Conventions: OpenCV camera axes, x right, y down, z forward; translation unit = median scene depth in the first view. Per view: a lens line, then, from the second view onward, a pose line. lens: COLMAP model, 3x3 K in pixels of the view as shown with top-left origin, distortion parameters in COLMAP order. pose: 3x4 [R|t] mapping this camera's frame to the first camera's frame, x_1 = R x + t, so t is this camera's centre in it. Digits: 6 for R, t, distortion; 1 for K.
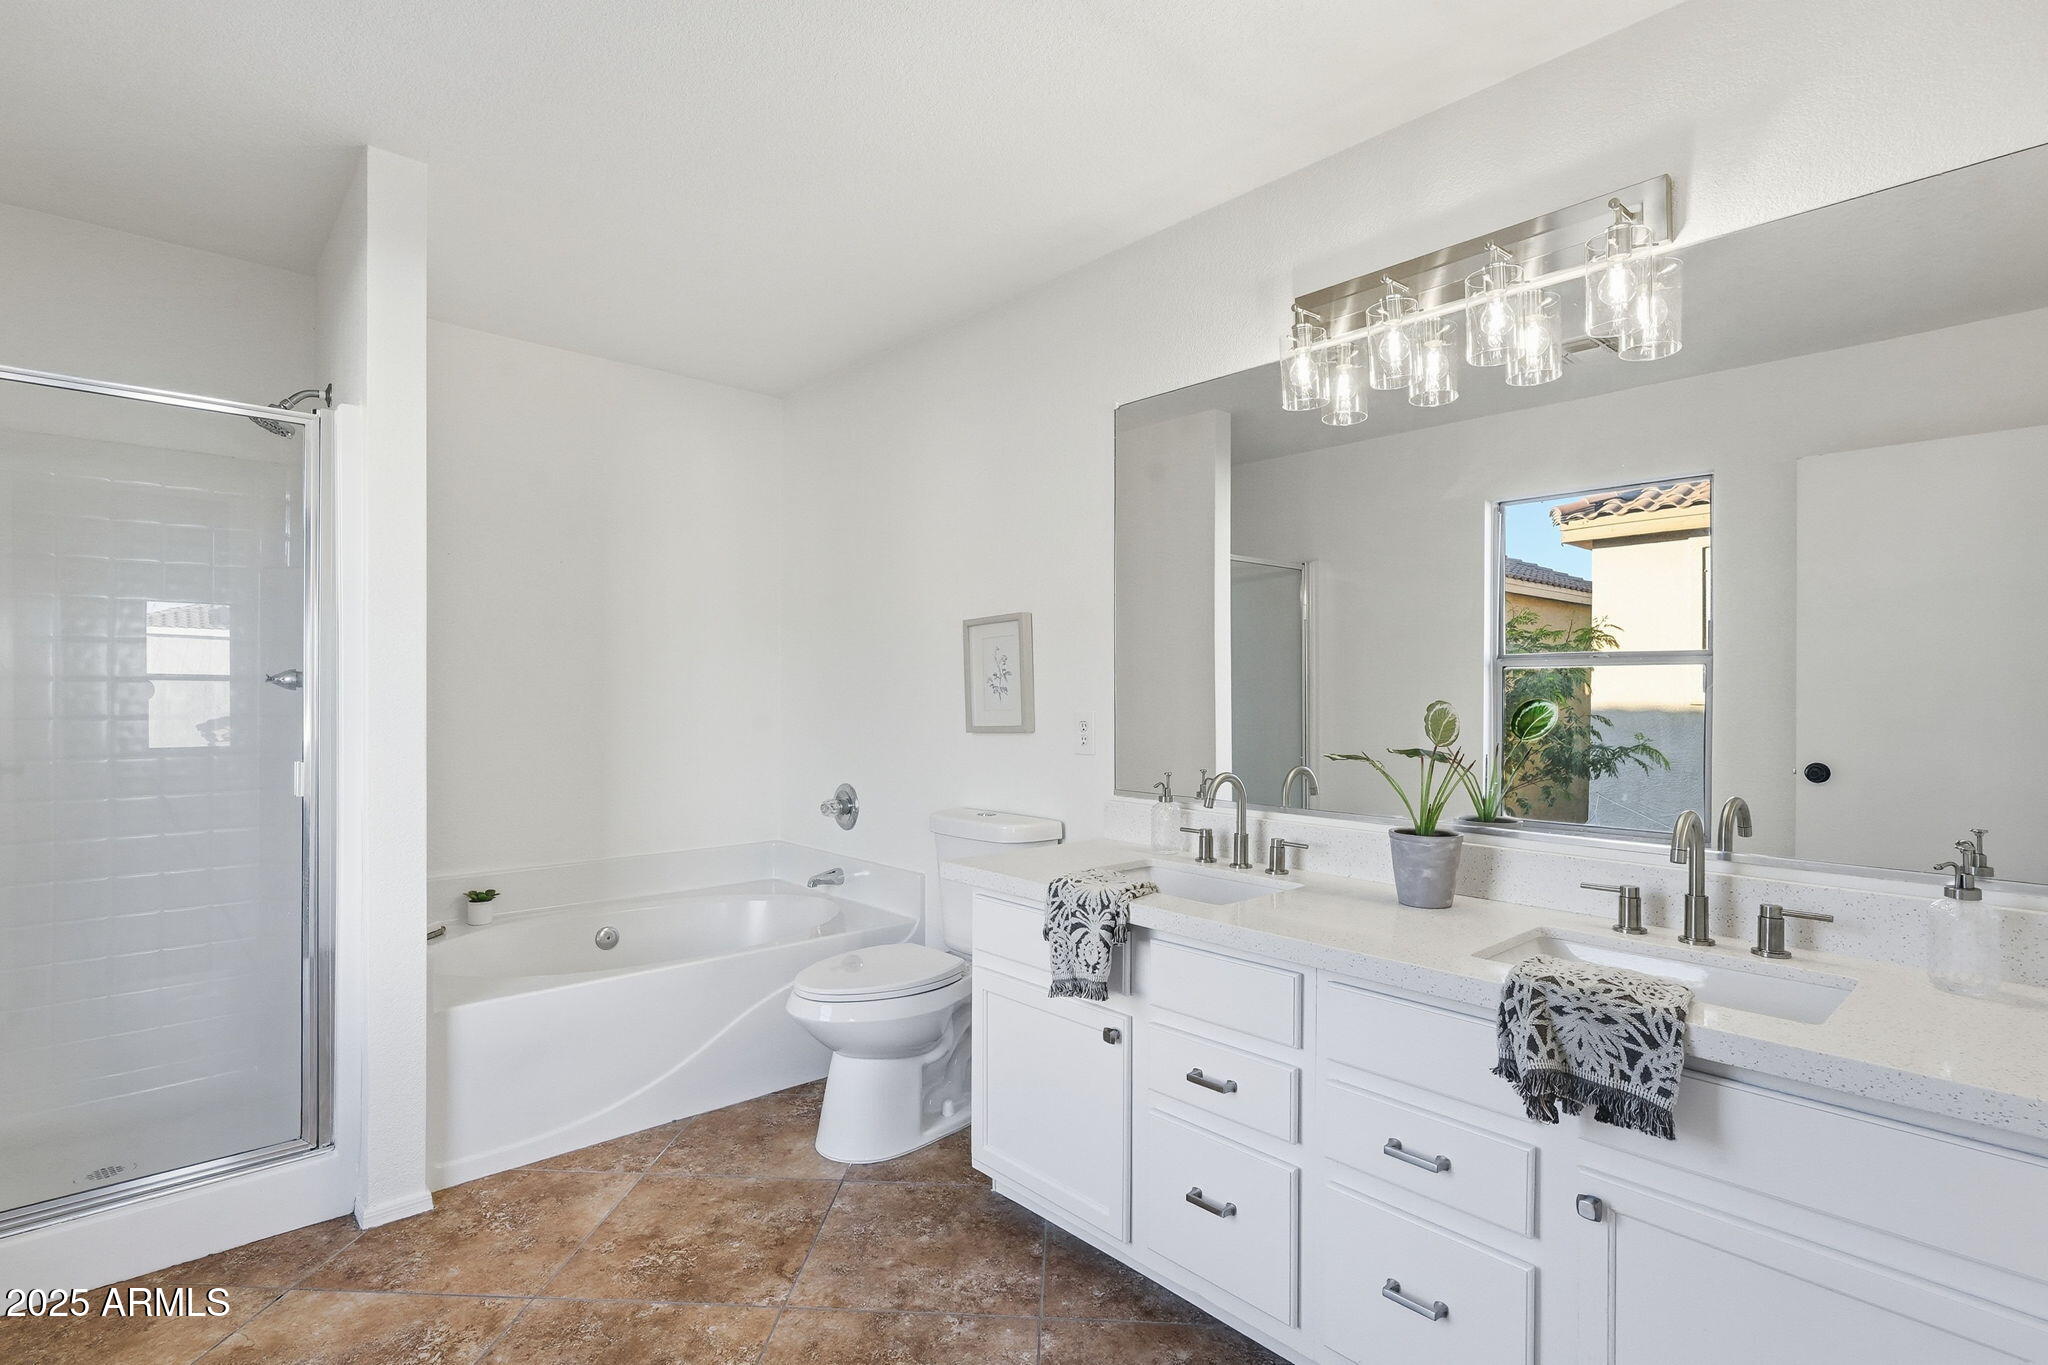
lens RADIAL K [[922.4, 0, 1024.1], [0, 922.4, 669.3], [0, 0, 1]] dist [-0.003565, 0.001161]
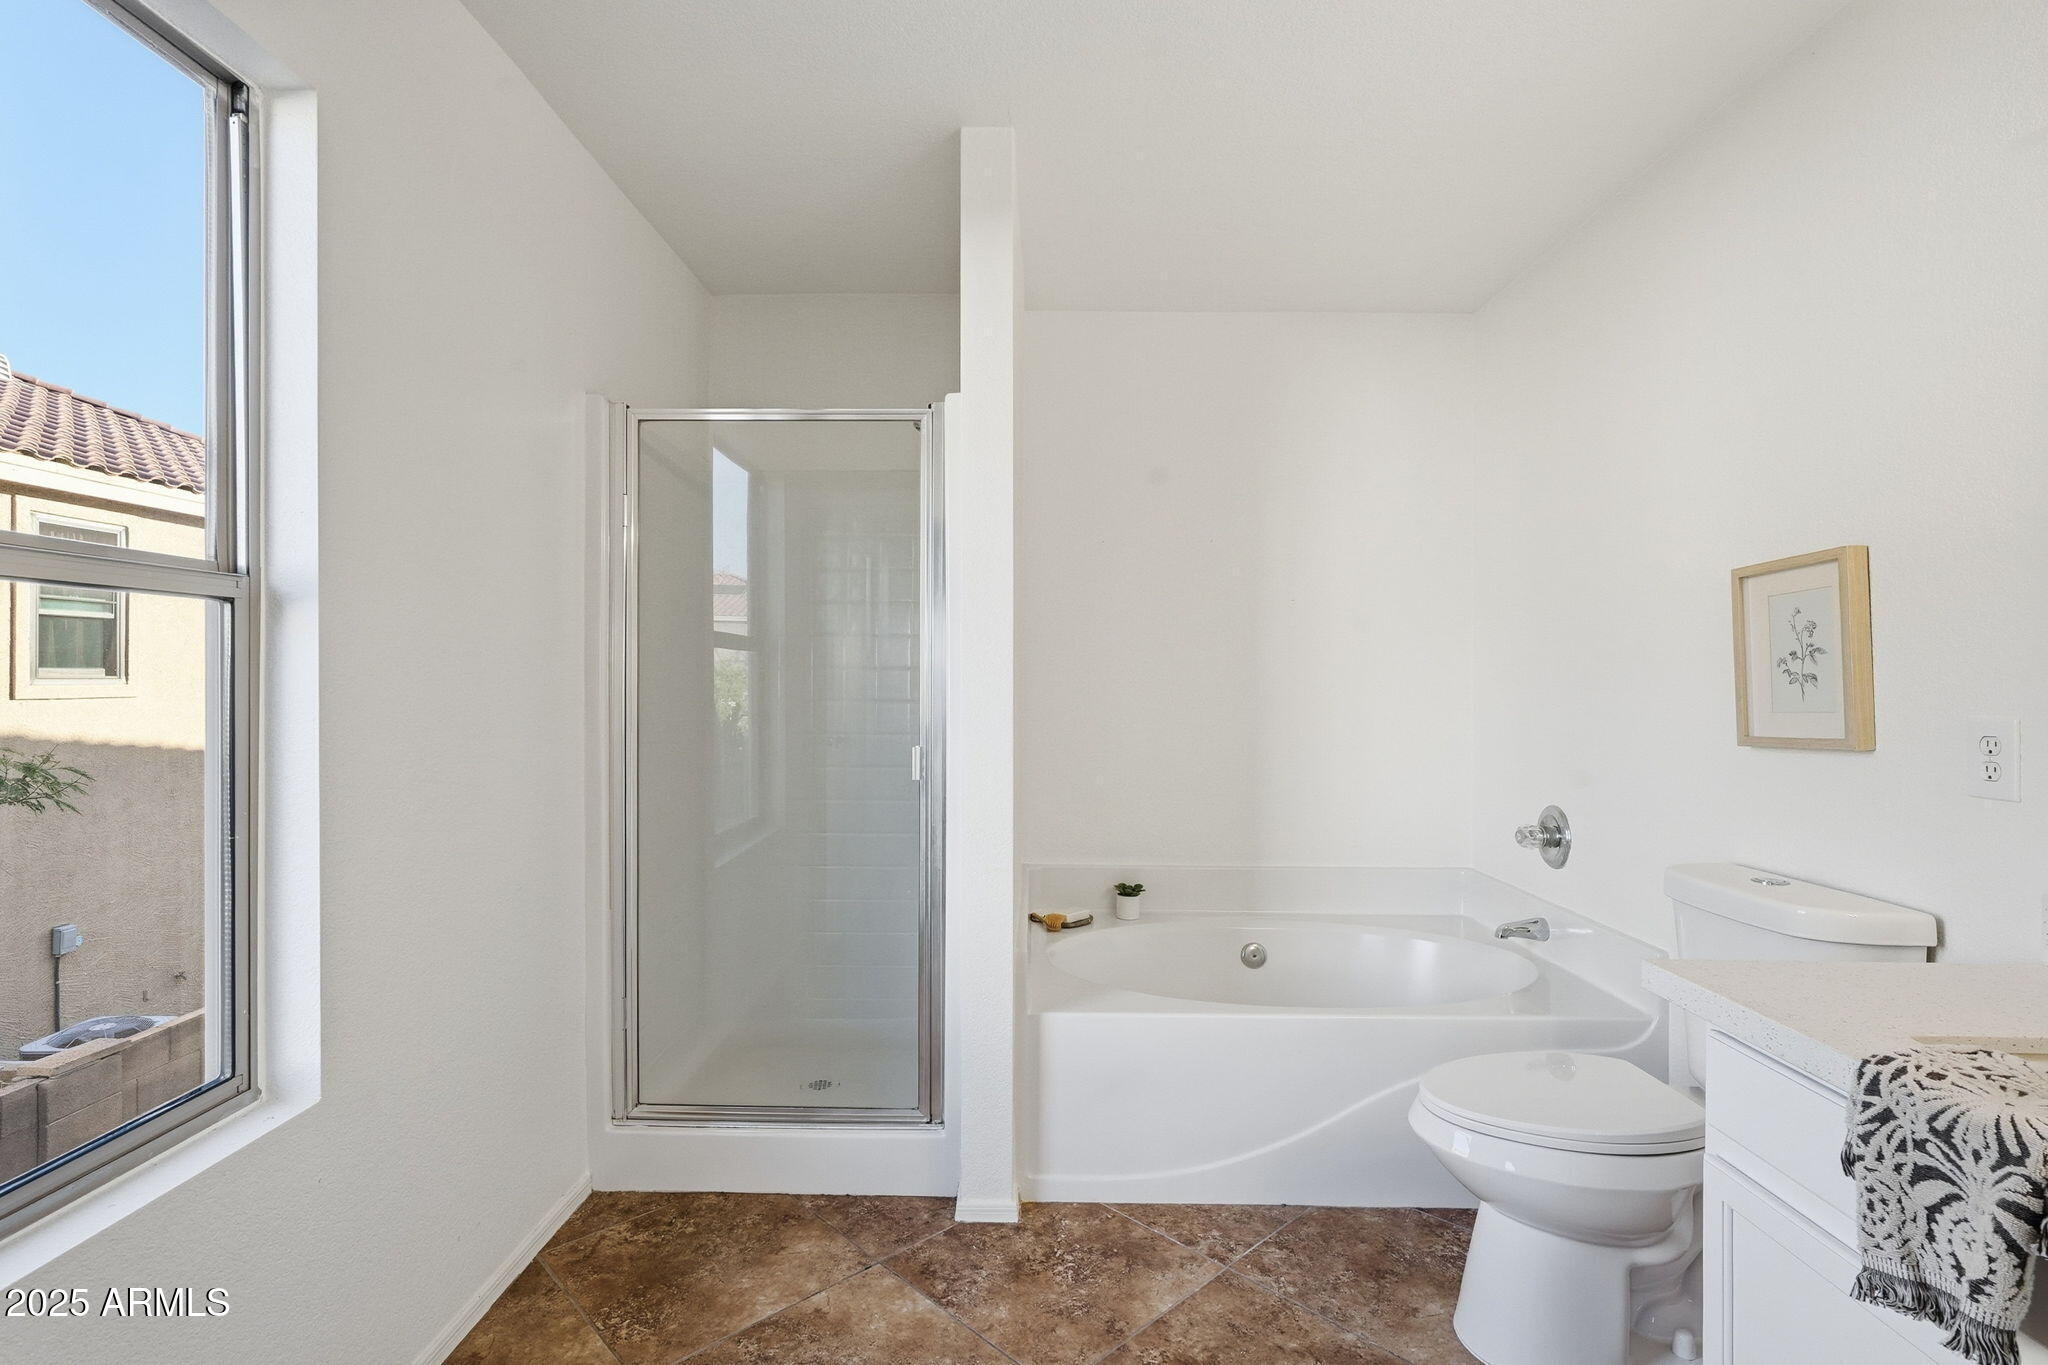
lens RADIAL K [[980.1, 0, 1018.9], [0, 980.1, 673.3], [0, 0, 1]] dist [-0.011098, 0.006850]
pose [[0.735423, -0.002833, -0.677602, 0.042727], [0.012905, 0.999868, 0.009825, 0.008499], [0.677485, -0.015970, 0.735363, 0.251970]]
